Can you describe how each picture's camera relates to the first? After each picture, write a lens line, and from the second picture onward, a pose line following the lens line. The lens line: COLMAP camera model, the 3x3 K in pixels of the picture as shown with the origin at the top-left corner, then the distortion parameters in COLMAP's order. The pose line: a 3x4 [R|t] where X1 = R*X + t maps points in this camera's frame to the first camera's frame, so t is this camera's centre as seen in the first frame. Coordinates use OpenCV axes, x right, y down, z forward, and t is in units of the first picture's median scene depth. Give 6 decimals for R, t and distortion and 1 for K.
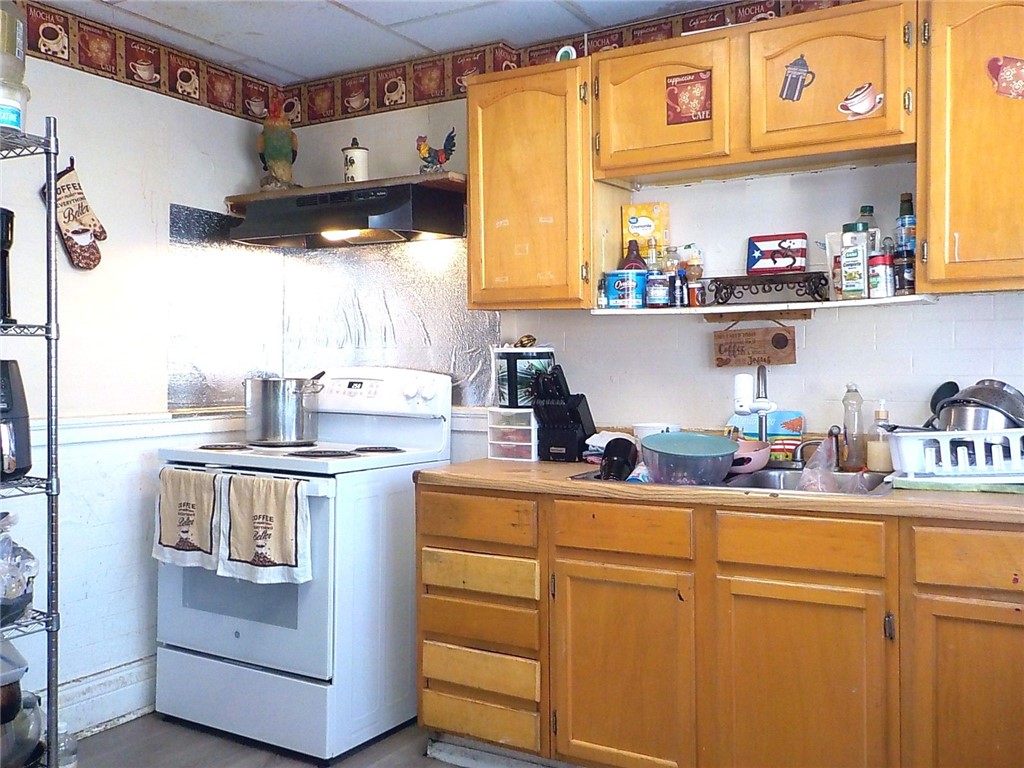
lens RADIAL K [[926.4, 0, 512.0], [0, 926.4, 384.0], [0, 0, 1]] dist [-0.002128, 0.004244]
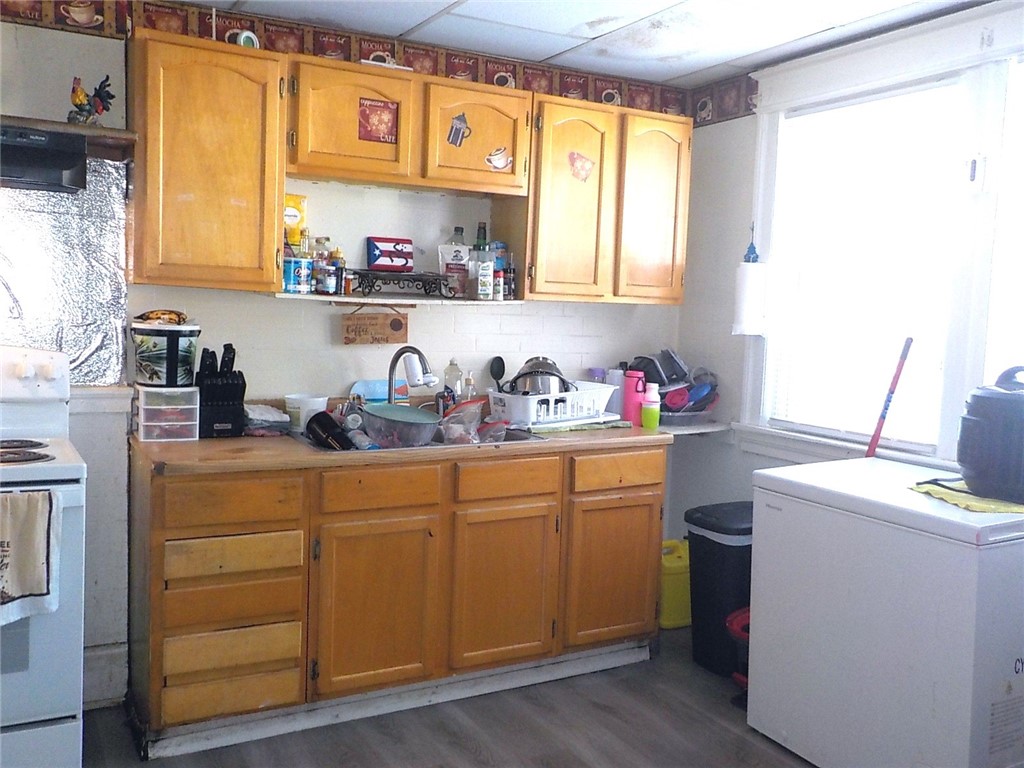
lens RADIAL K [[923.2, 0, 512.0], [0, 923.2, 384.0], [0, 0, 1]] dist [-0.014241, 0.008272]
pose [[0.512127, -0.049769, 0.857467, -0.709394], [-0.018064, 0.997475, 0.068685, -0.055146], [-0.858720, -0.050665, 0.509935, 0.225039]]
